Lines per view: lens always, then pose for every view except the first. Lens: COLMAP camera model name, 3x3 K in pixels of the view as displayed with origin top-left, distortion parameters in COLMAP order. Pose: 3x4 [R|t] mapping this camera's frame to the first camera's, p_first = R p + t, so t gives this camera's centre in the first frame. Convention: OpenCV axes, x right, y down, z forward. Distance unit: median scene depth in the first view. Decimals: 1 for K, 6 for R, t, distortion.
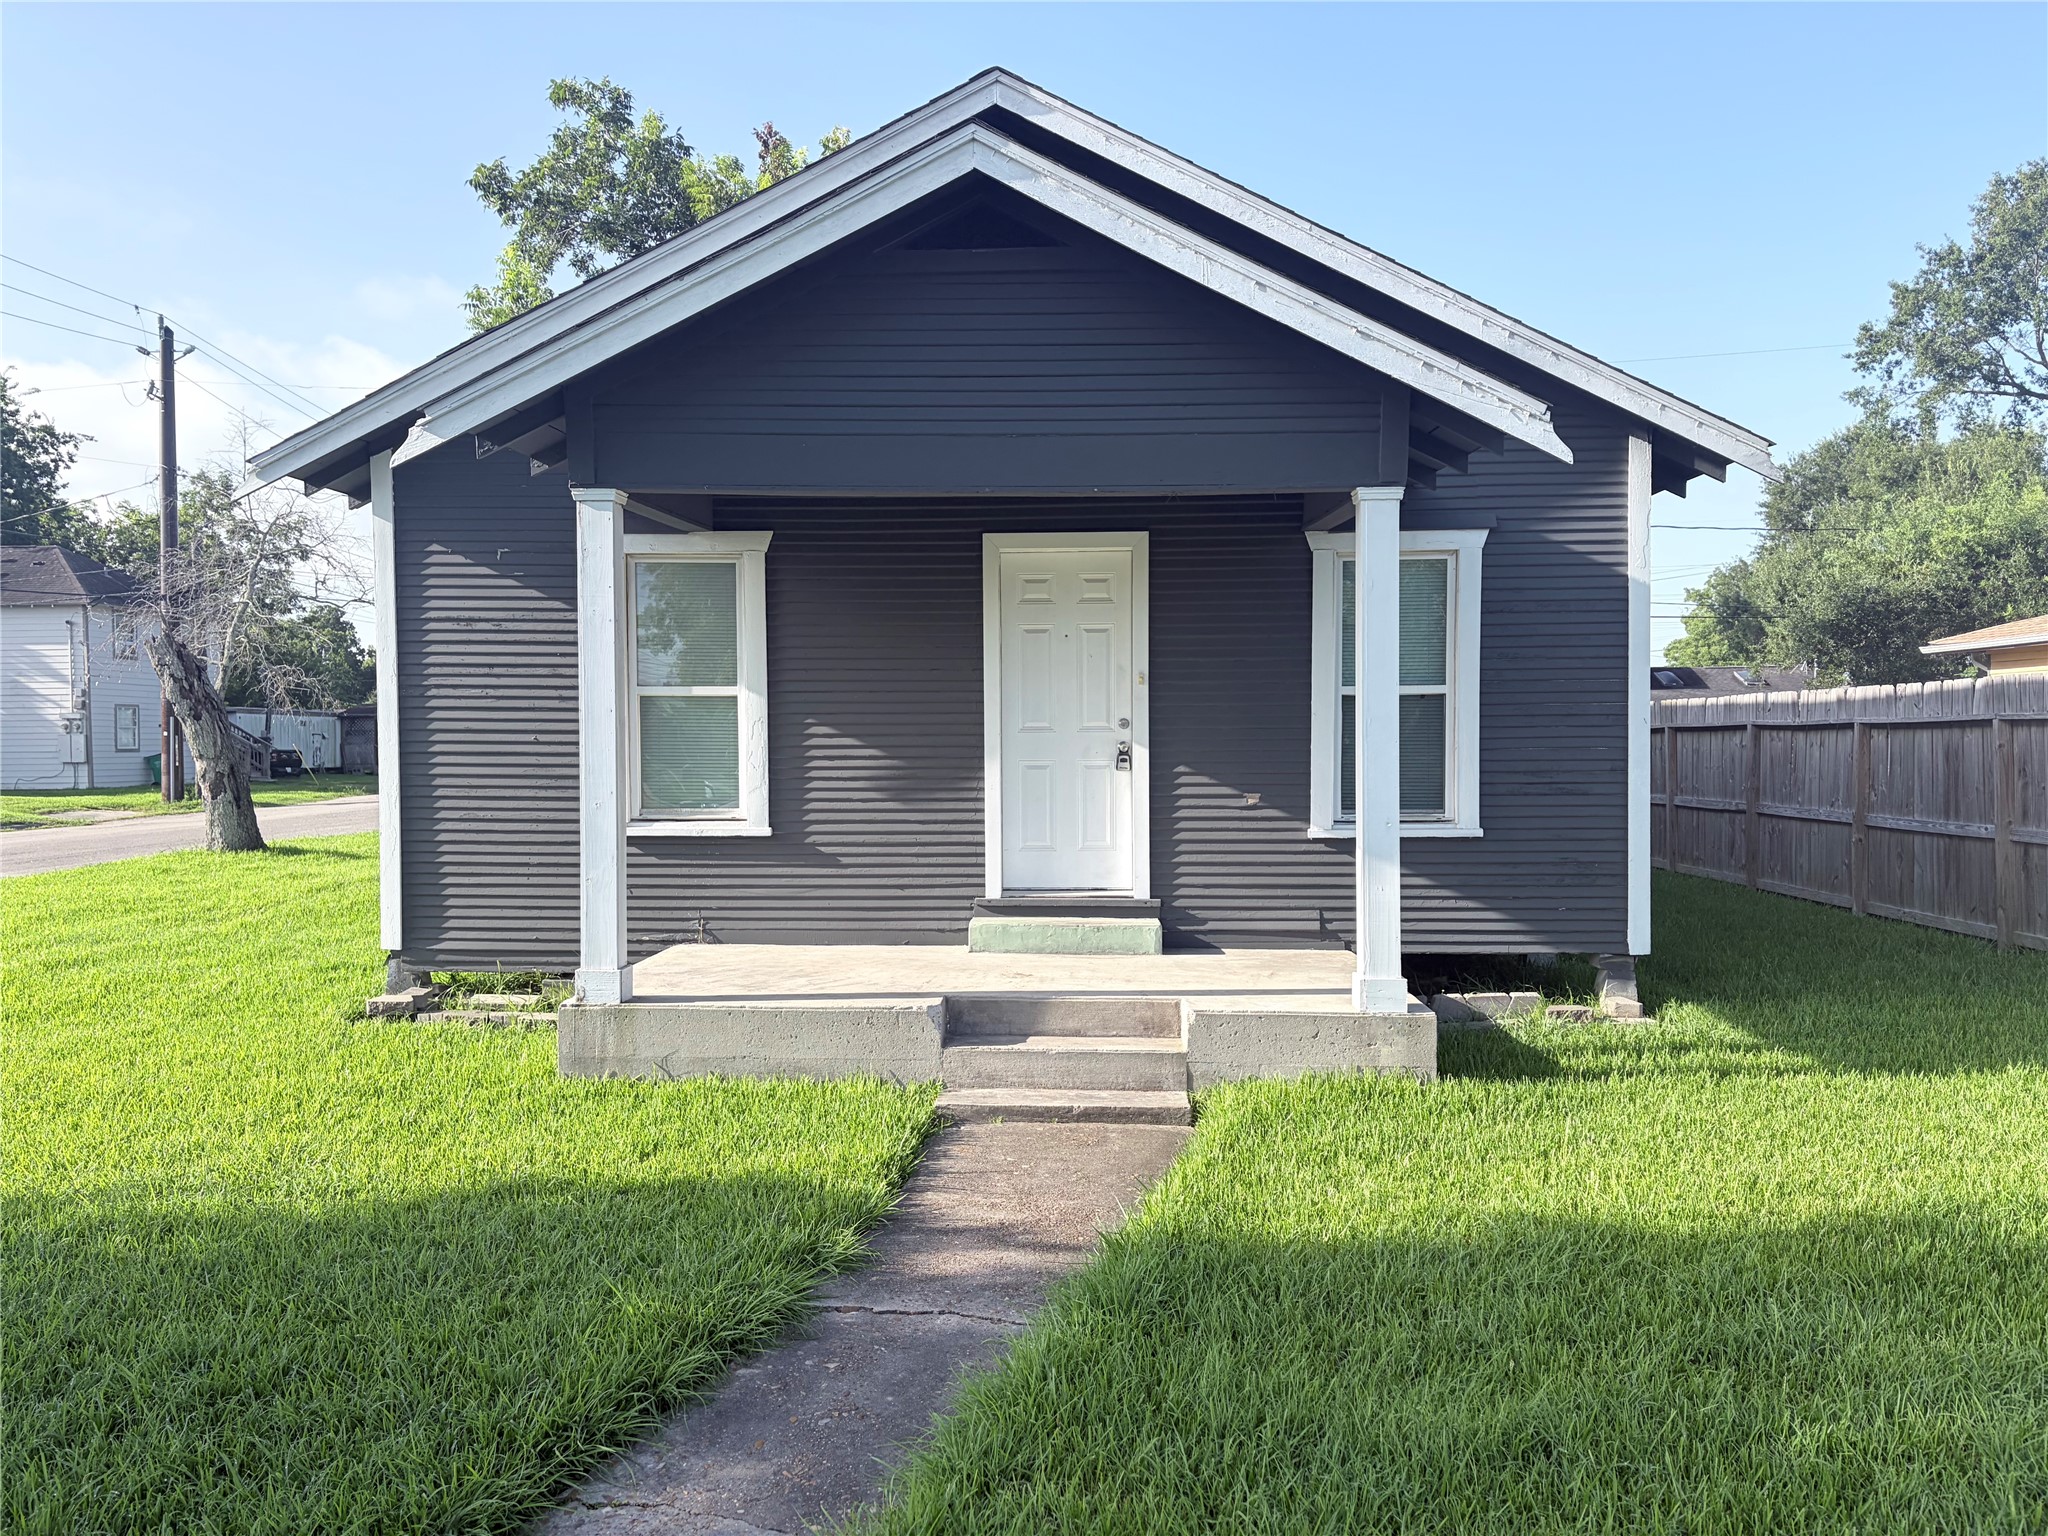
lens RADIAL K [[1514.2, 0, 1028.3], [0, 1514.2, 769.5], [0, 0, 1]] dist [0.123163, -0.138306]
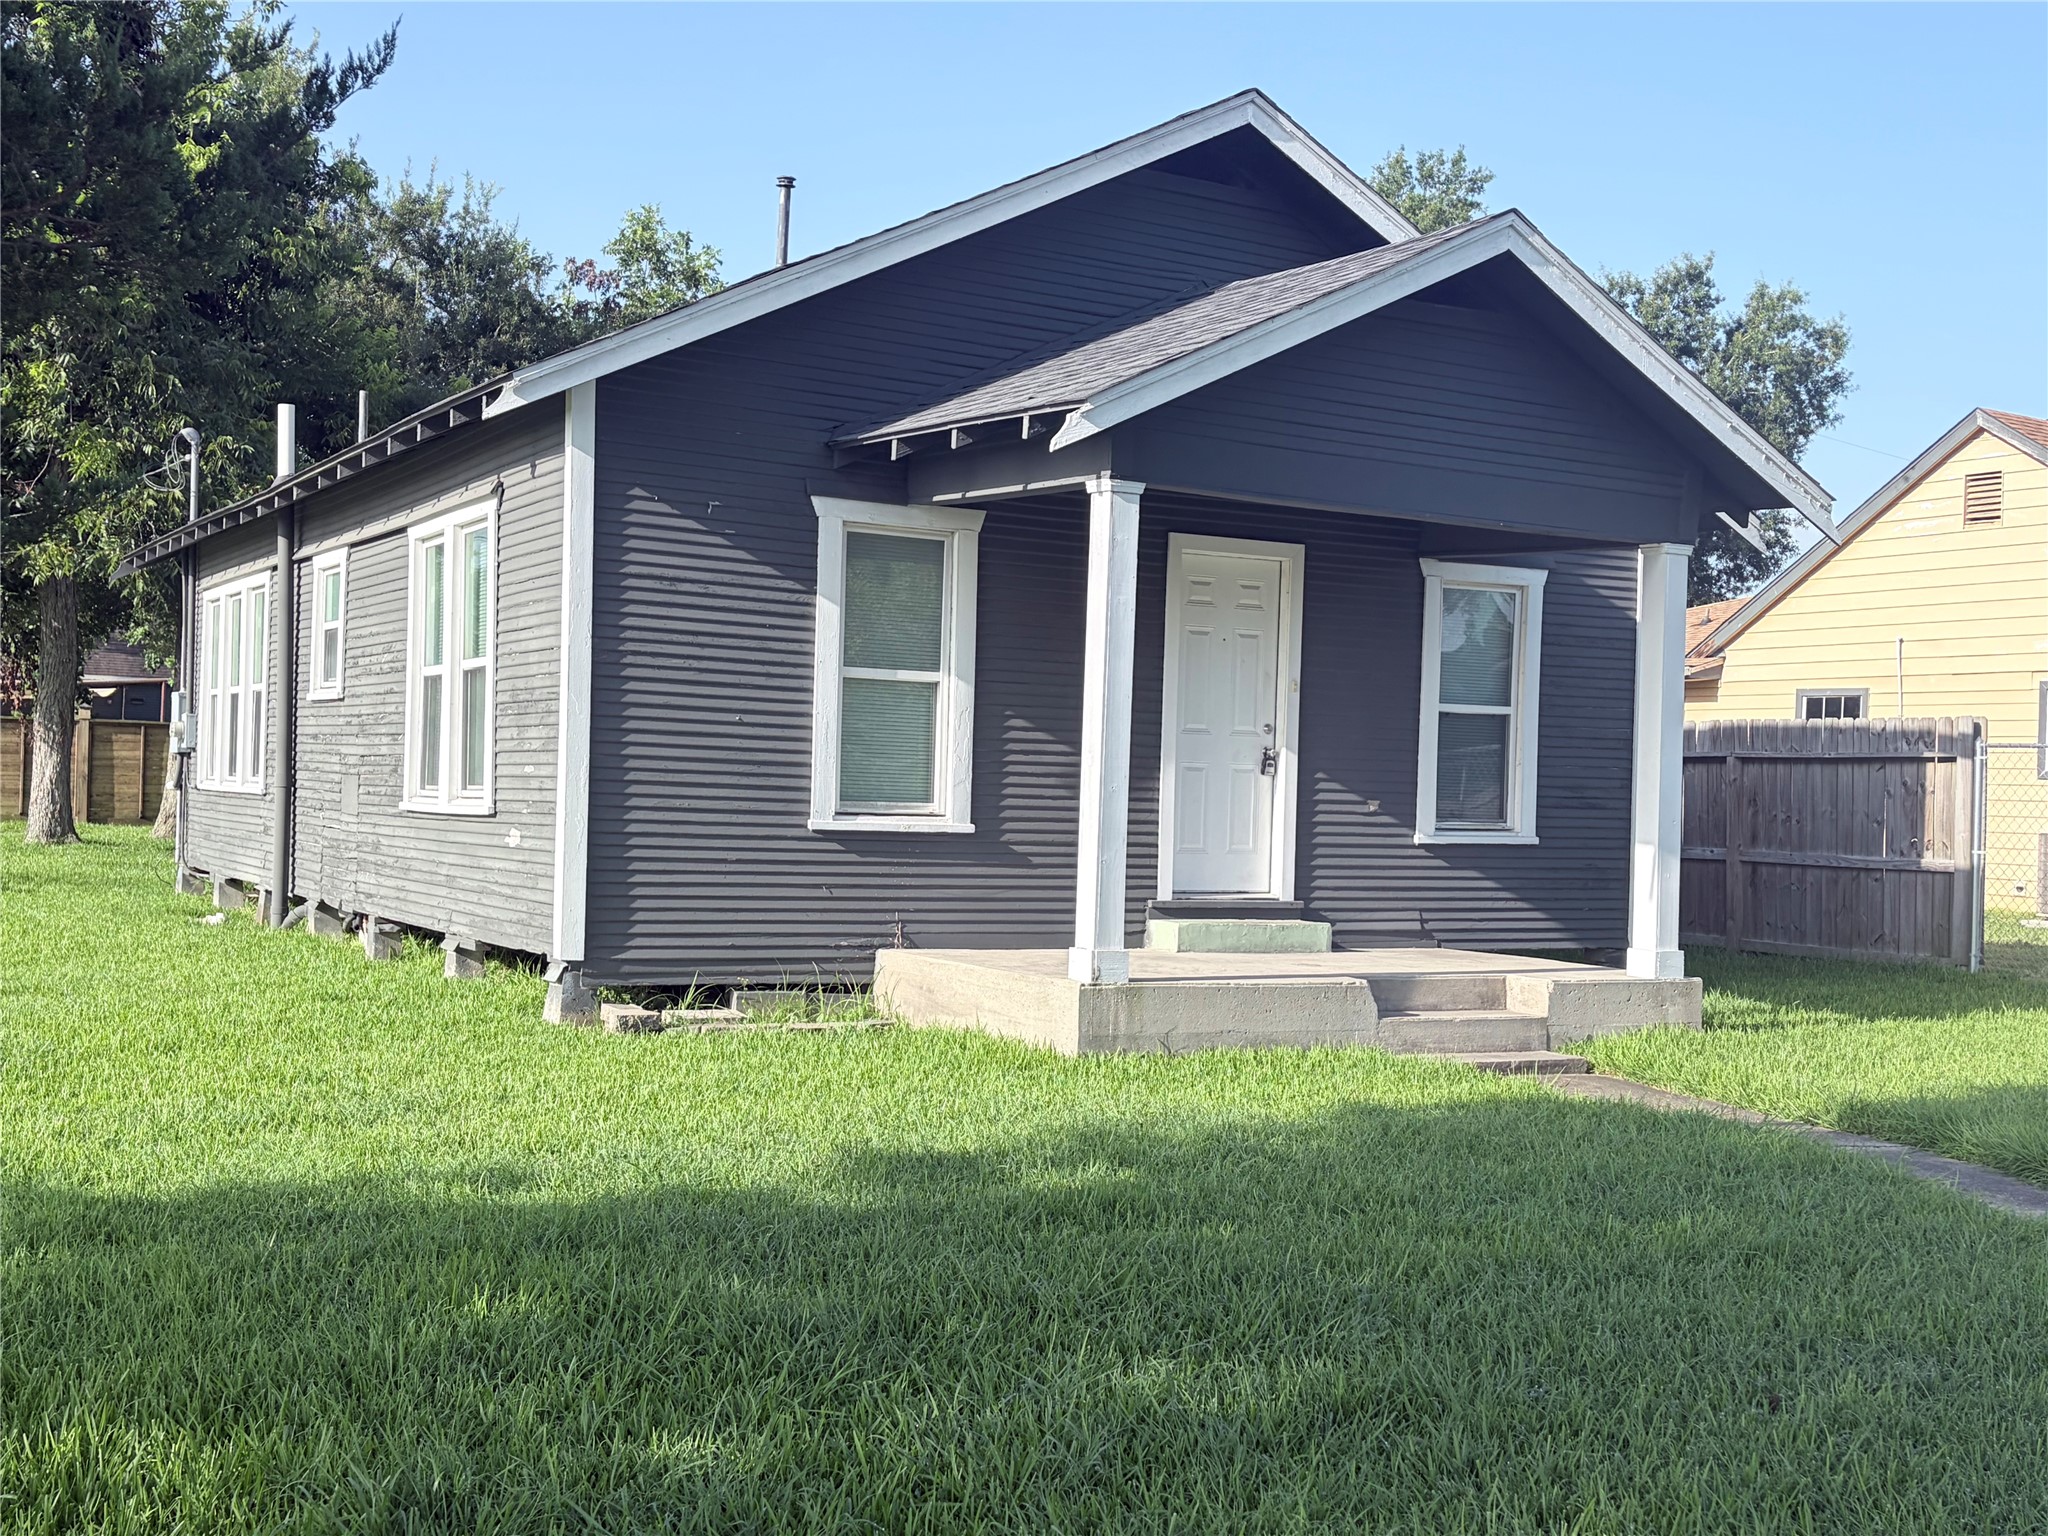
lens RADIAL K [[2206.5, 0, 1024.0], [0, 2206.5, 768.0], [0, 0, 1]] dist [0.201924, -0.008223]
pose [[0.844548, 0.032702, 0.534480, -0.878038], [-0.022482, 0.999419, -0.025626, 0.037925], [-0.535008, 0.009626, 0.844792, -0.170965]]
